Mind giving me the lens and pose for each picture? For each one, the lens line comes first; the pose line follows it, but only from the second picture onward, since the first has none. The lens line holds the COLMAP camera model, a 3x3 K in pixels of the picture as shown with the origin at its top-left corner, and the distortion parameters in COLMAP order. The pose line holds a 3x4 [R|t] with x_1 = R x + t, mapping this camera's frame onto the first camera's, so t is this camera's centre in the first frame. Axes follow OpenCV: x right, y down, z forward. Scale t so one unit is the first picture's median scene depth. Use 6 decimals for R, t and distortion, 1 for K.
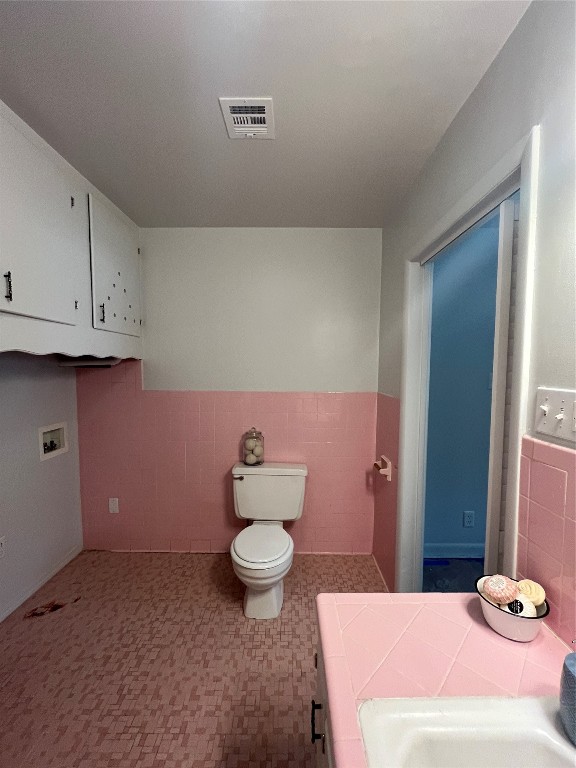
lens RADIAL K [[310.6, 0, 287.2], [0, 310.6, 385.4], [0, 0, 1]] dist [-0.002748, 0.000096]
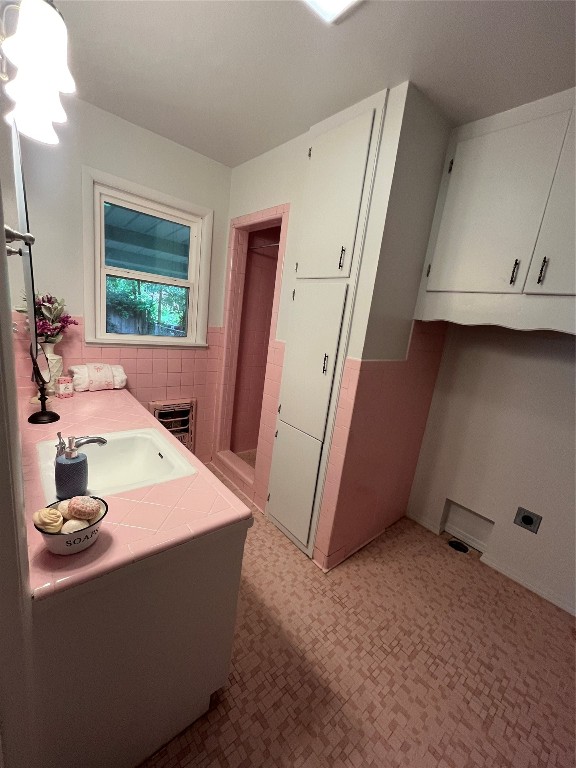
lens RADIAL K [[310.6, 0, 289.1], [0, 310.6, 385.2], [0, 0, 1]] dist [-0.002748, 0.000096]
pose [[-0.751774, 0.043065, -0.658013, 0.445479], [-0.163697, 0.954442, 0.249488, -0.043032], [0.638779, 0.295274, -0.710475, 1.083712]]
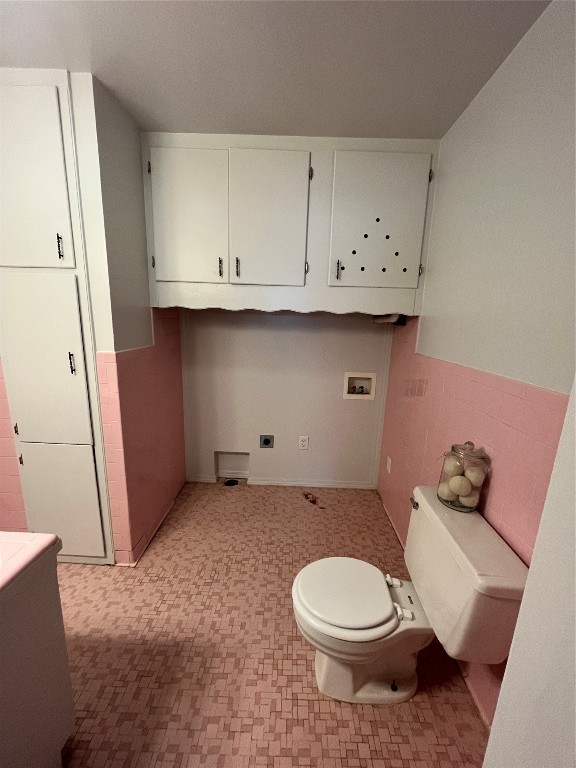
lens RADIAL K [[310.6, 0, 289.4], [0, 310.6, 383.5], [0, 0, 1]] dist [-0.002748, 0.000096]
pose [[-0.015722, 0.190040, -0.981651, 0.626626], [-0.089707, 0.977545, 0.190681, -0.053045], [0.995844, 0.091059, 0.001679, 1.067189]]
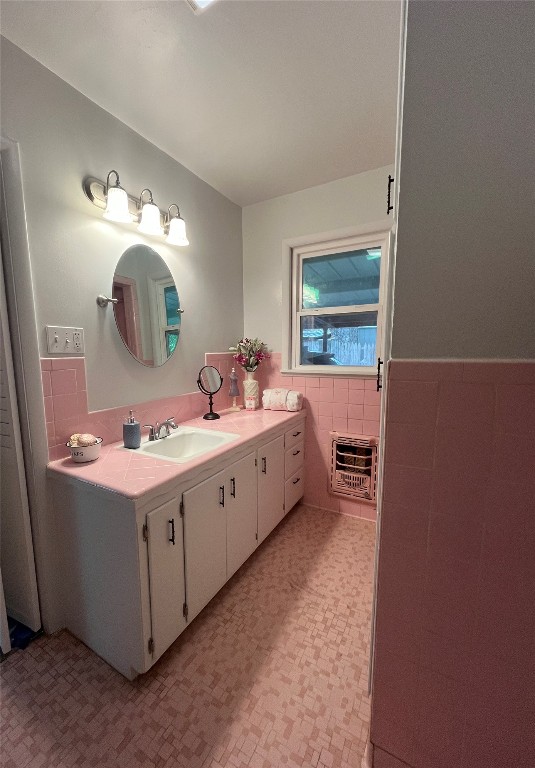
lens RADIAL K [[317.1, 0, 260.9], [0, 317.1, 392.3], [0, 0, 1]] dist [-0.008540, -0.000500]
pose [[-0.858811, -0.062776, 0.508432, -0.559330], [0.033638, 0.983412, 0.178240, 0.051511], [-0.511187, 0.170177, -0.842453, 1.047329]]
